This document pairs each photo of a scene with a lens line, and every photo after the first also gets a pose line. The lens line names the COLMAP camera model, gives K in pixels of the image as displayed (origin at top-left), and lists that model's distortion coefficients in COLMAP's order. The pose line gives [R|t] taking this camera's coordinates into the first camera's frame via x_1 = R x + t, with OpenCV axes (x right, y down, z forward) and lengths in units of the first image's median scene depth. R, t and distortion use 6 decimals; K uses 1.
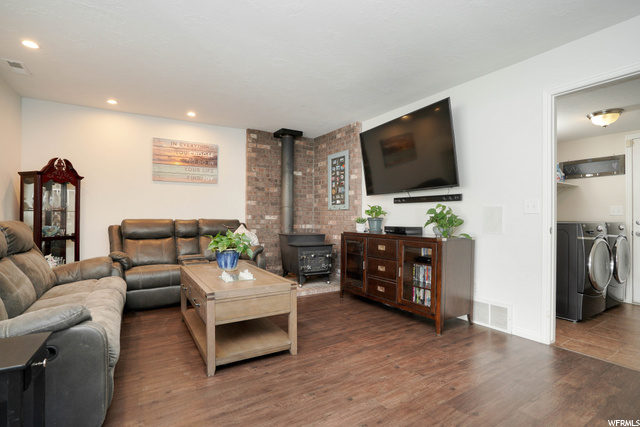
lens RADIAL K [[314.8, 0, 317.2], [0, 314.8, 213.0], [0, 0, 1]] dist [-0.027675, 0.000995]
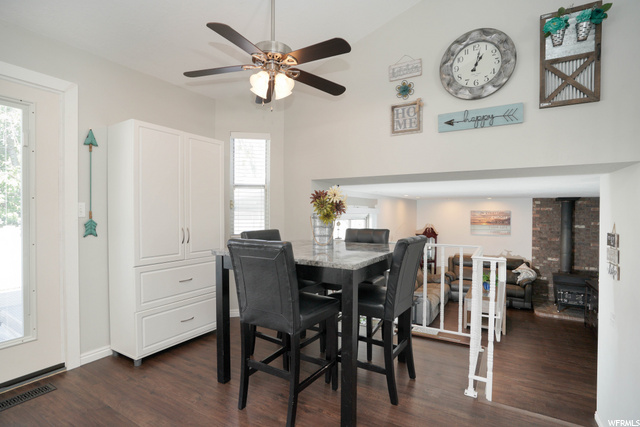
lens RADIAL K [[308.8, 0, 318.2], [0, 308.8, 215.1], [0, 0, 1]] dist [-0.025326, 0.002186]
pose [[0.464243, 0.005235, -0.885692, 0.600349], [0.008765, 0.999906, 0.010504, -0.217645], [0.885664, -0.012639, 0.464154, -0.583749]]
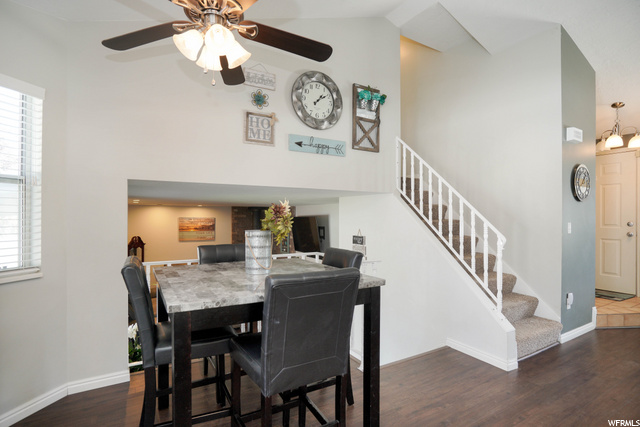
lens RADIAL K [[314.8, 0, 318.8], [0, 314.8, 215.0], [0, 0, 1]] dist [-0.027675, 0.000995]
pose [[0.999337, -0.003956, -0.036180, 0.324066], [0.004111, 0.999983, 0.004187, -0.233047], [0.036163, -0.004333, 0.999337, -0.724812]]
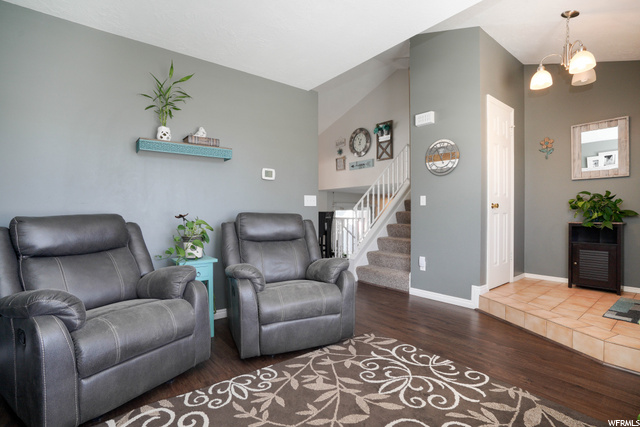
lens RADIAL K [[308.8, 0, 318.9], [0, 308.8, 210.9], [0, 0, 1]] dist [-0.025326, 0.002186]
pose [[0.120897, -0.011187, -0.992602, 1.399022], [0.009136, 0.999907, -0.010157, -0.177857], [0.992623, -0.007840, 0.120988, -0.443022]]
